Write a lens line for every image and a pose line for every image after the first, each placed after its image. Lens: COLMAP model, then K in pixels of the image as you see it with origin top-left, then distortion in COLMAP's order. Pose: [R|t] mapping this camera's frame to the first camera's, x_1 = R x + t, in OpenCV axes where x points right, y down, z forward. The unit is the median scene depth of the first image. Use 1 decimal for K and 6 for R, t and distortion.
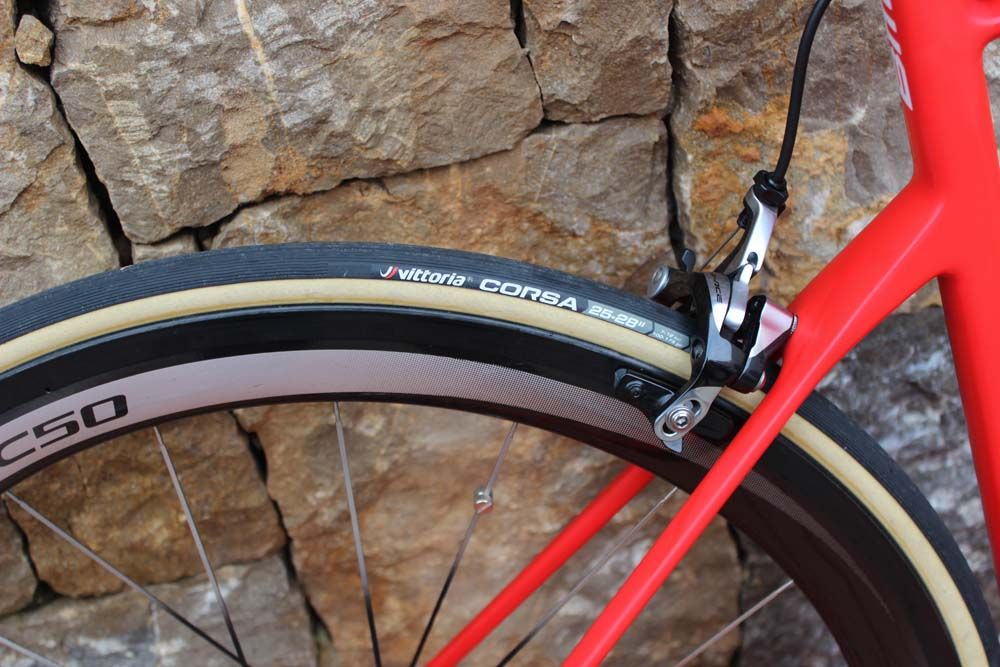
lens RADIAL K [[1321.0, 0, 509.4], [0, 1321.0, 332.1], [0, 0, 1]] dist [-0.057623, 0.000000]
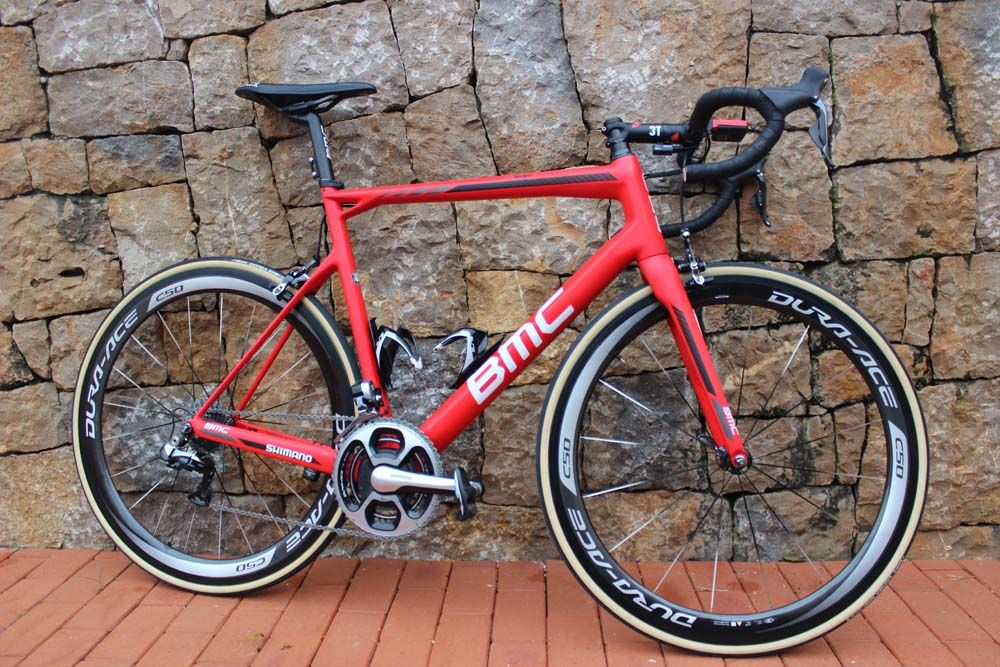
lens RADIAL K [[819.6, 0, 514.6], [0, 819.6, 335.8], [0, 0, 1]] dist [-0.169100, 0.137652]
pose [[0.968117, 0.070926, -0.240246, 1.393667], [-0.181516, 0.859573, -0.477688, 1.205617], [0.172629, 0.506067, 0.845042, -1.019472]]
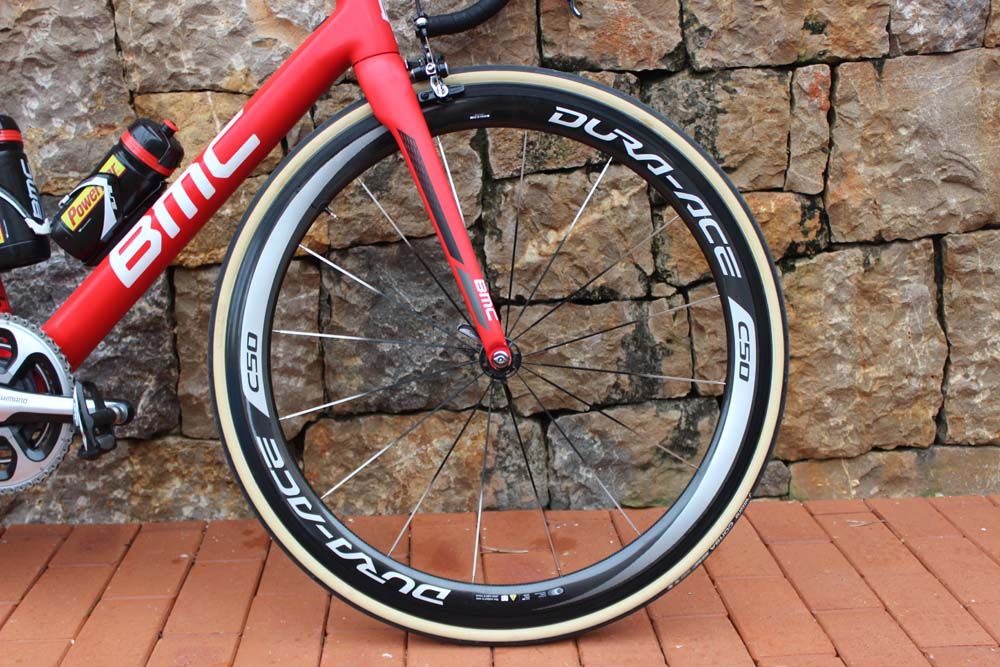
lens RADIAL K [[1112.3, 0, 518.4], [0, 1112.3, 334.6], [0, 0, 1]] dist [-0.074873, 0.000000]
pose [[0.989282, 0.066185, -0.130158, 1.760935], [-0.113781, 0.908076, -0.403054, 1.122329], [0.091517, 0.413544, 0.905873, -0.768832]]
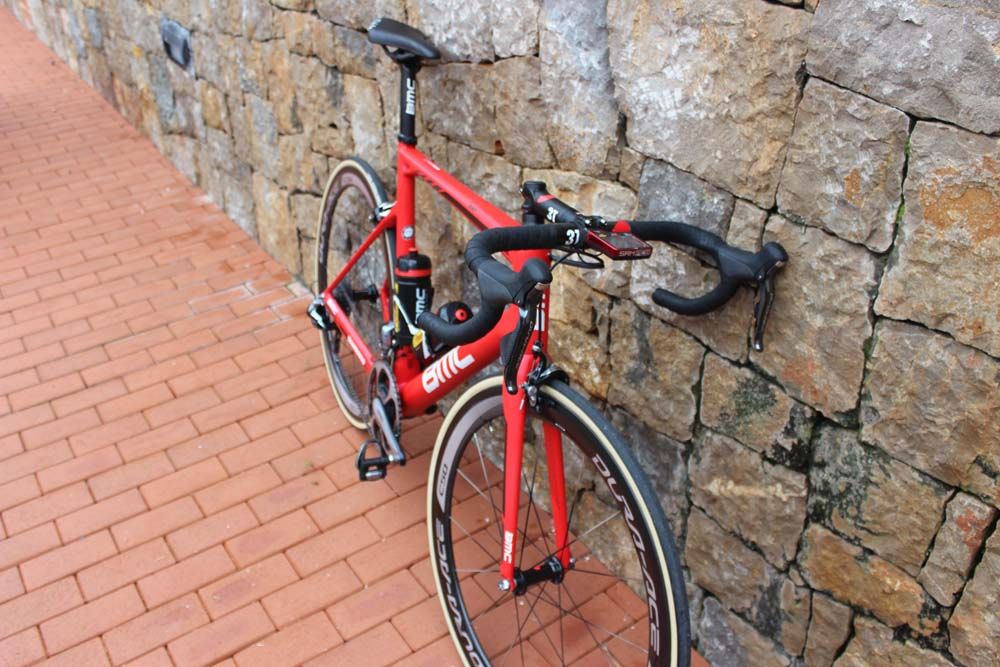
lens RADIAL K [[900.3, 0, 499.7], [0, 900.3, 329.7], [0, 0, 1]] dist [-0.131952, 0.069825]
pose [[0.390670, 0.522487, -0.757881, 2.837075], [-0.580485, 0.778808, 0.237689, -0.642278], [0.714433, 0.347081, 0.607552, -0.588485]]
